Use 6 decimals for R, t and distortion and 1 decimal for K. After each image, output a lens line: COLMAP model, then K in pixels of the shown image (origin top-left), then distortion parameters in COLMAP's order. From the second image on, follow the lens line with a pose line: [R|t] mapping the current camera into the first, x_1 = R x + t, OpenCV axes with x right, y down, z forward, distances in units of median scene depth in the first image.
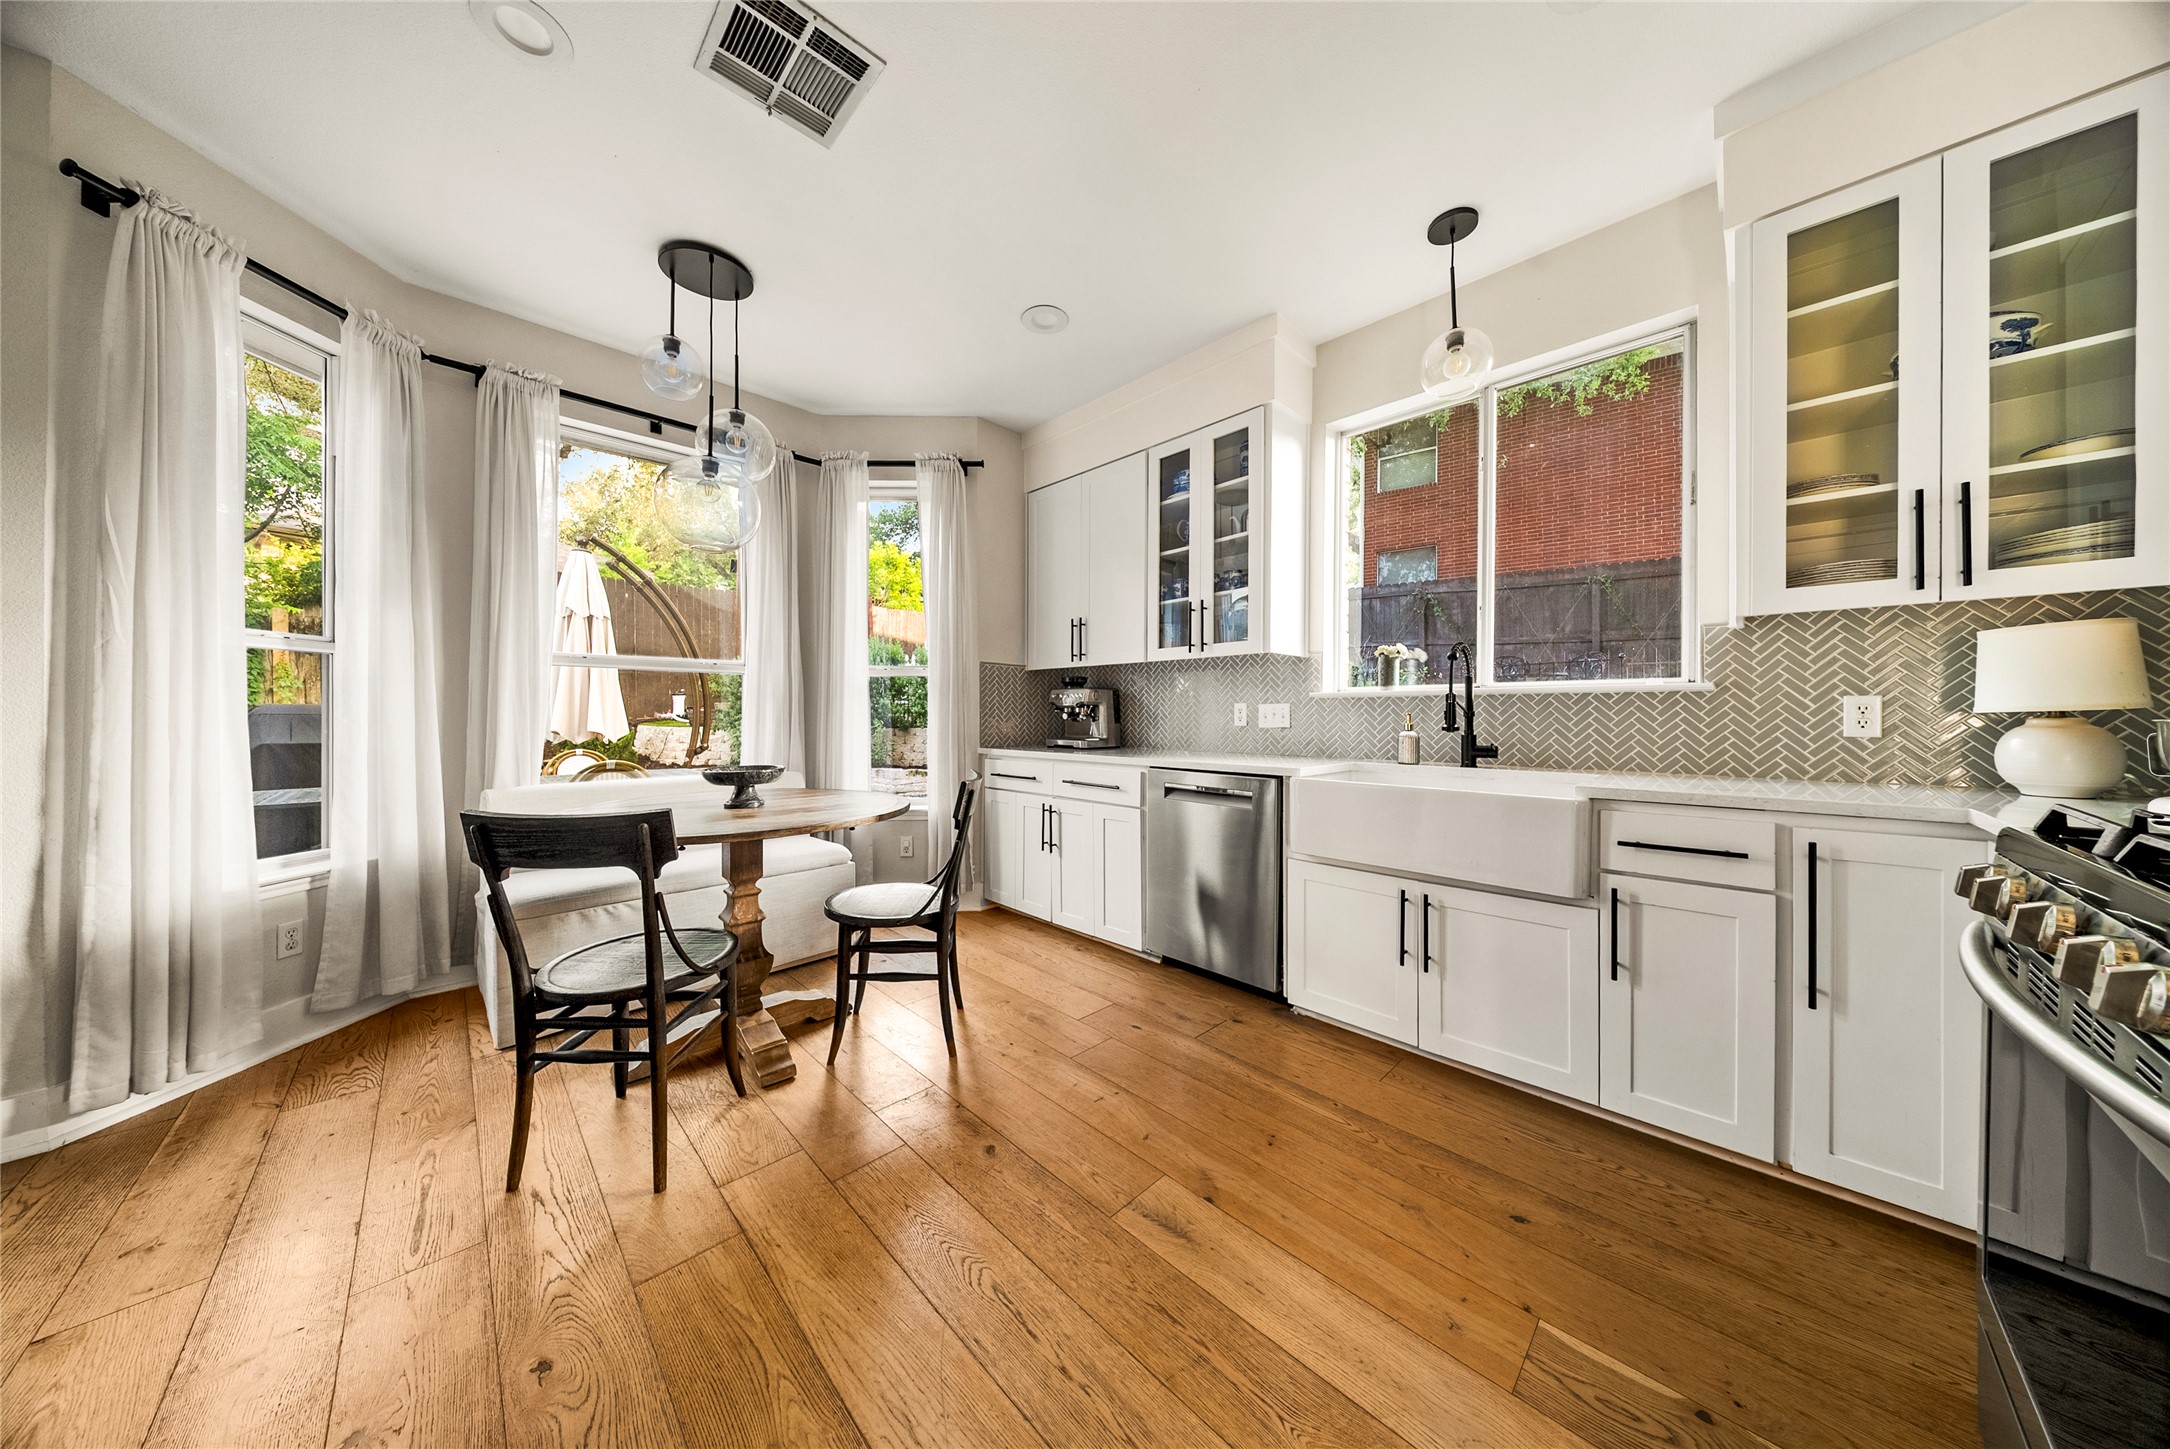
lens RADIAL K [[651.8, 0, 1094.7], [0, 651.8, 721.2], [0, 0, 1]] dist [-0.003243, -0.000431]
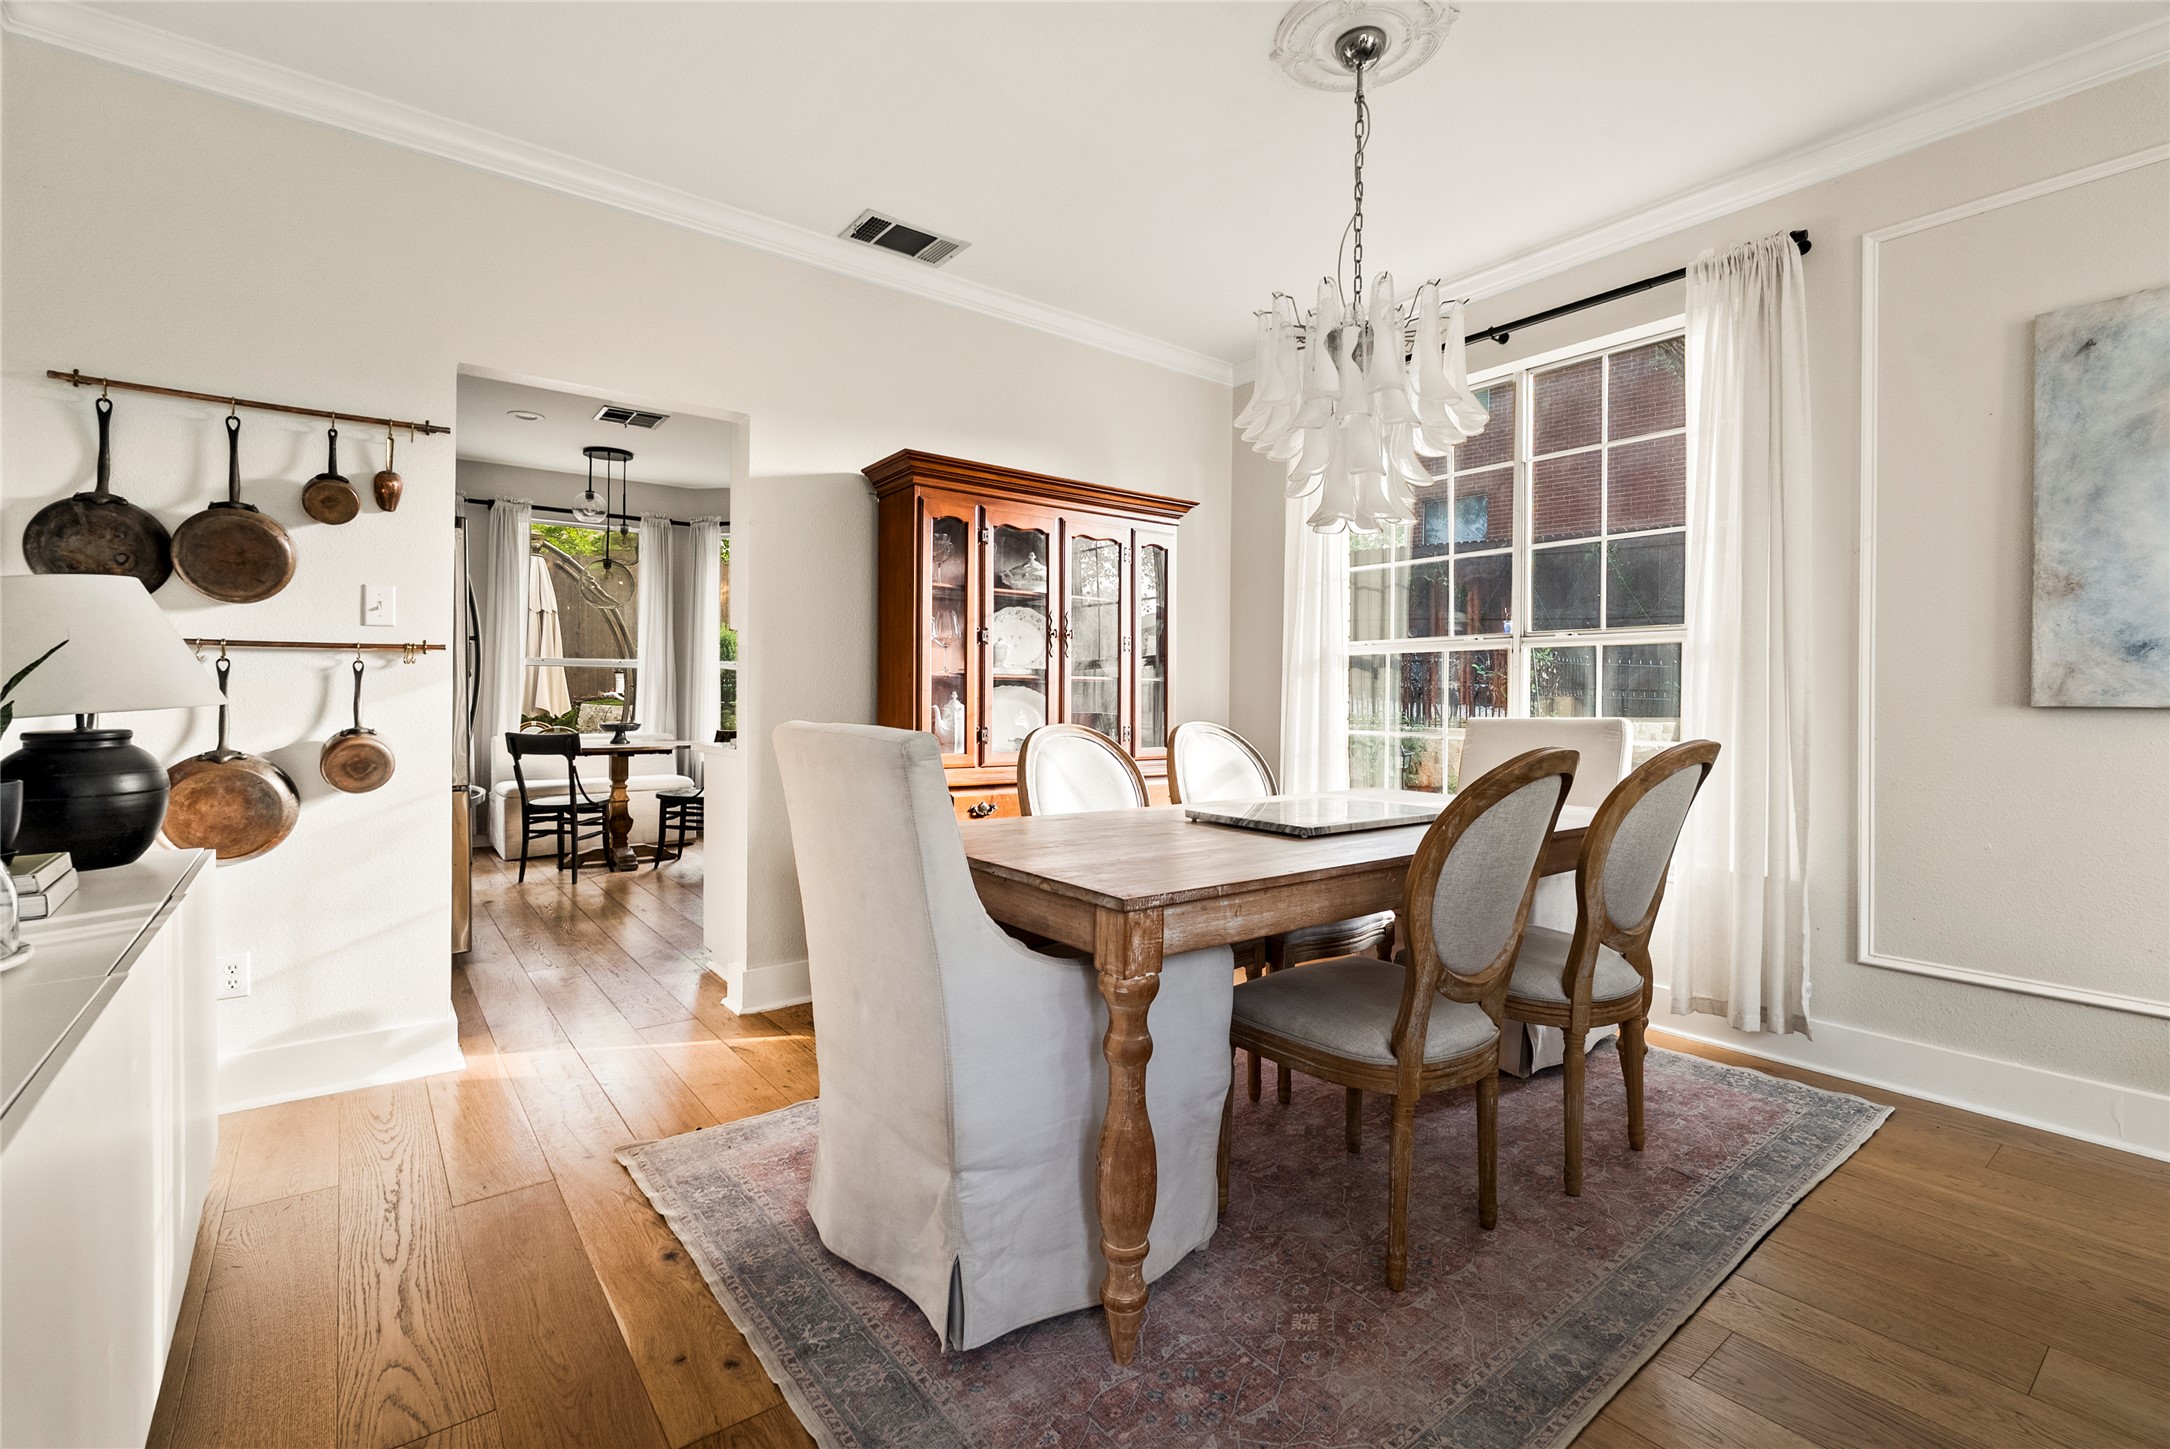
lens RADIAL K [[958.4, 0, 1084.8], [0, 958.4, 701.3], [0, 0, 1]] dist [-0.002763, 0.000644]
pose [[0.990900, 0.006875, -0.134425, 1.178358], [-0.007254, 0.999971, -0.002328, 0.004755], [0.134405, 0.003282, 0.990921, -1.592733]]
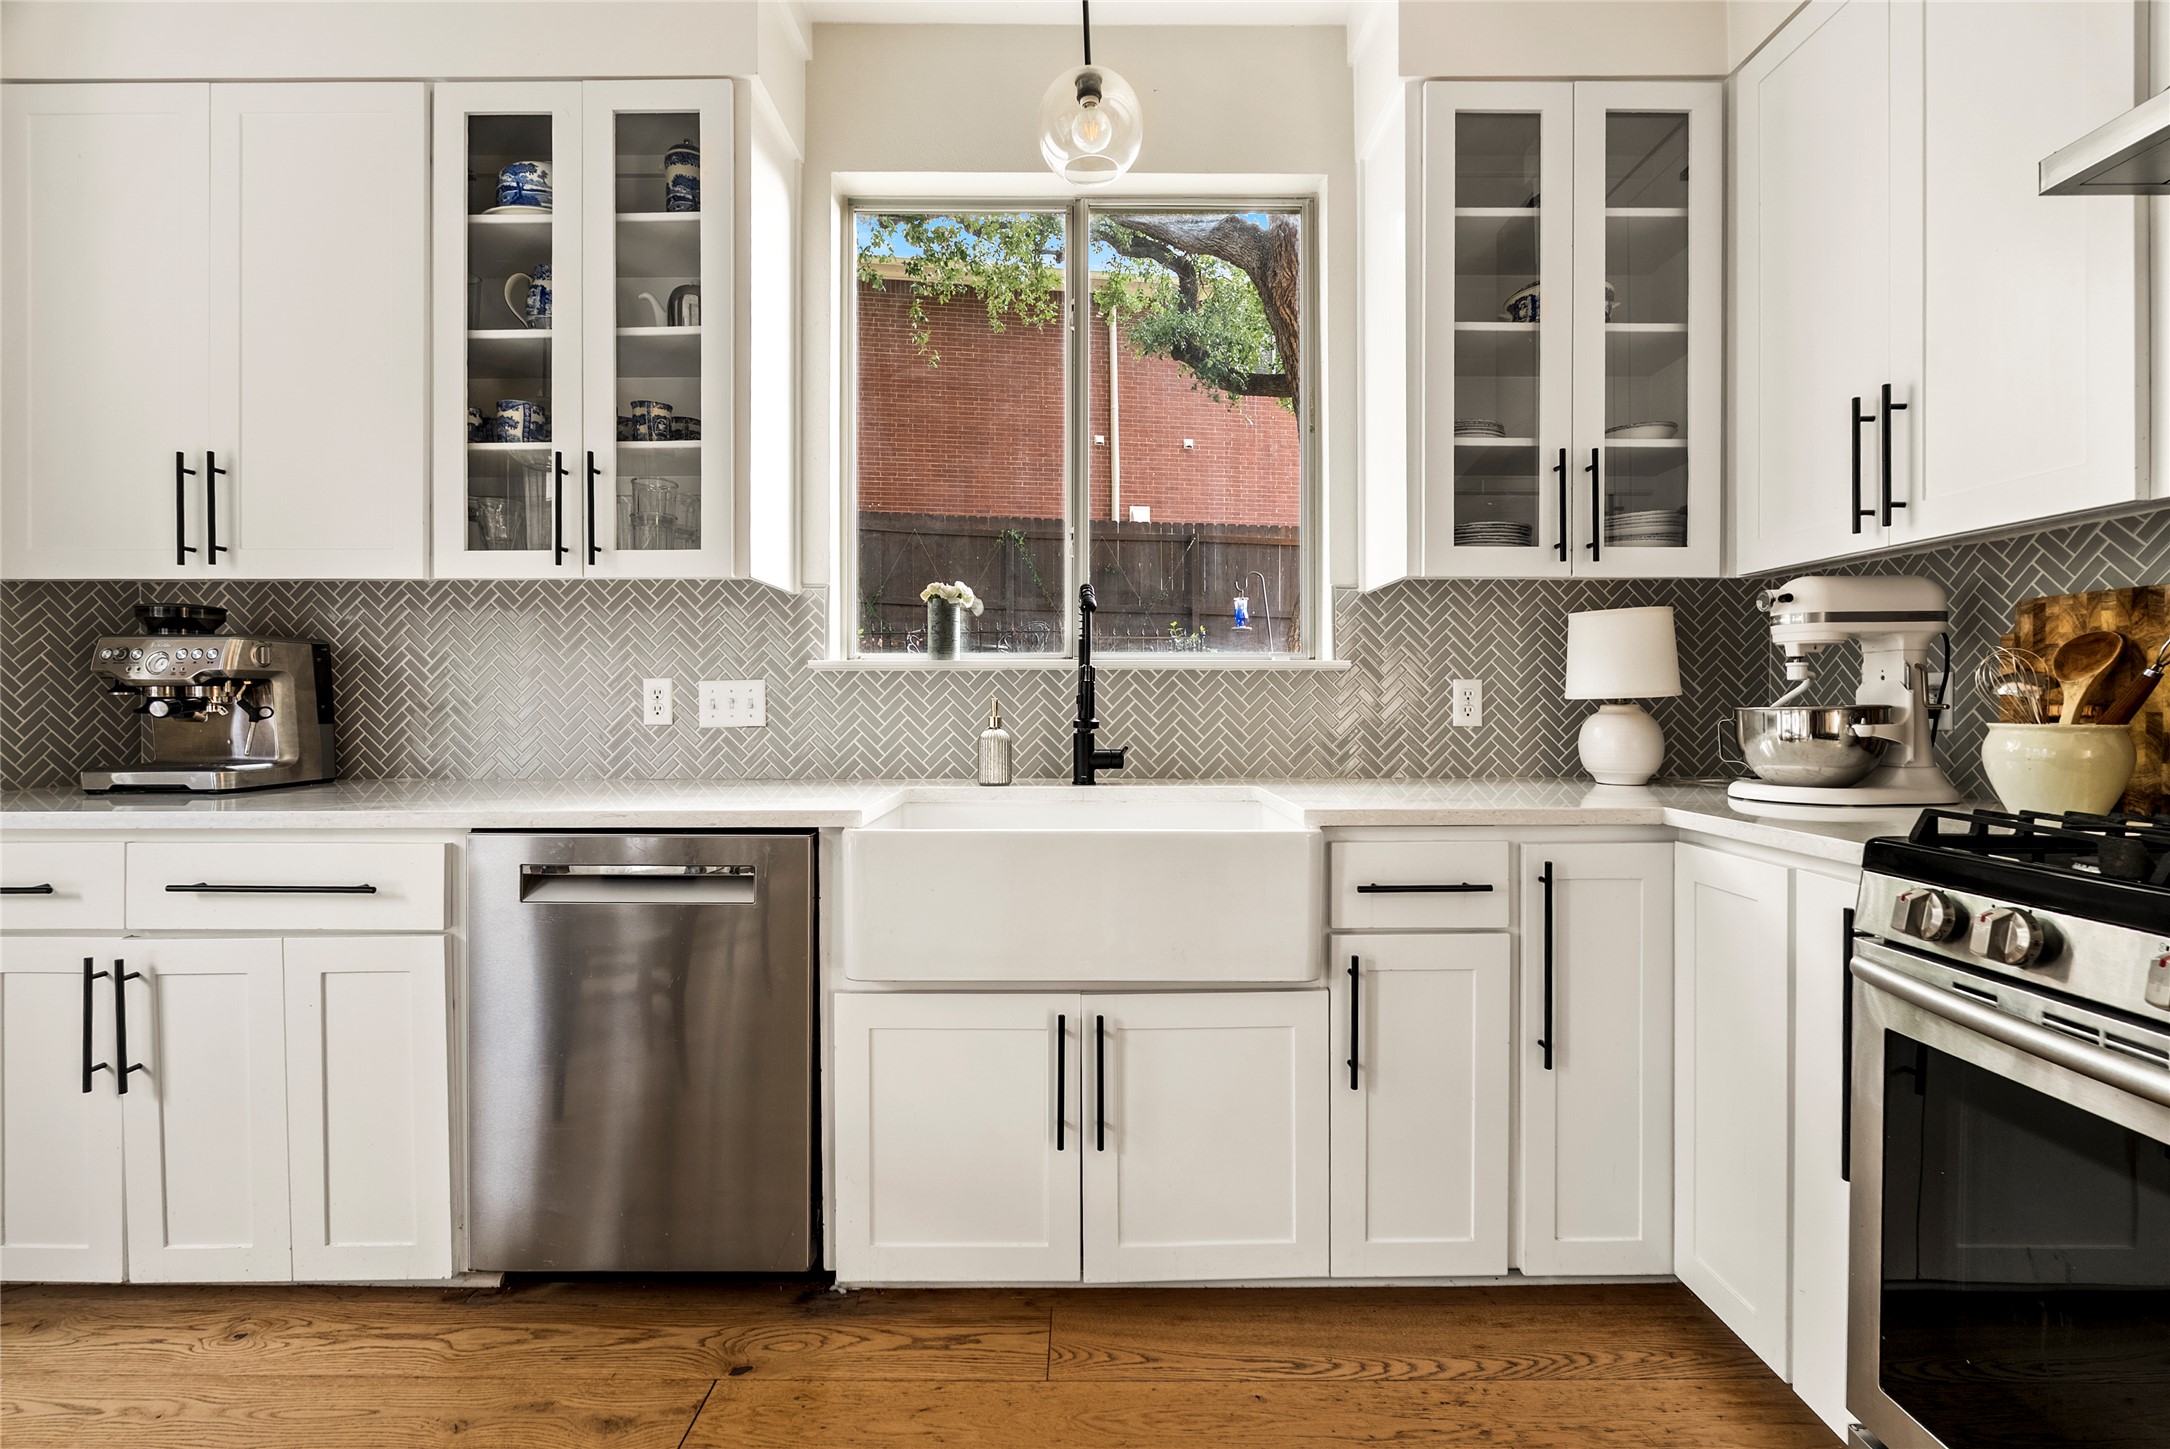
lens RADIAL K [[958.4, 0, 1086.8], [0, 958.4, 706.9], [0, 0, 1]] dist [-0.002763, 0.000644]
pose [[0.708961, -0.007813, 0.705205, -0.084567], [0.008762, 0.999959, 0.002270, -0.007682], [-0.705194, 0.004570, 0.709000, 0.362828]]
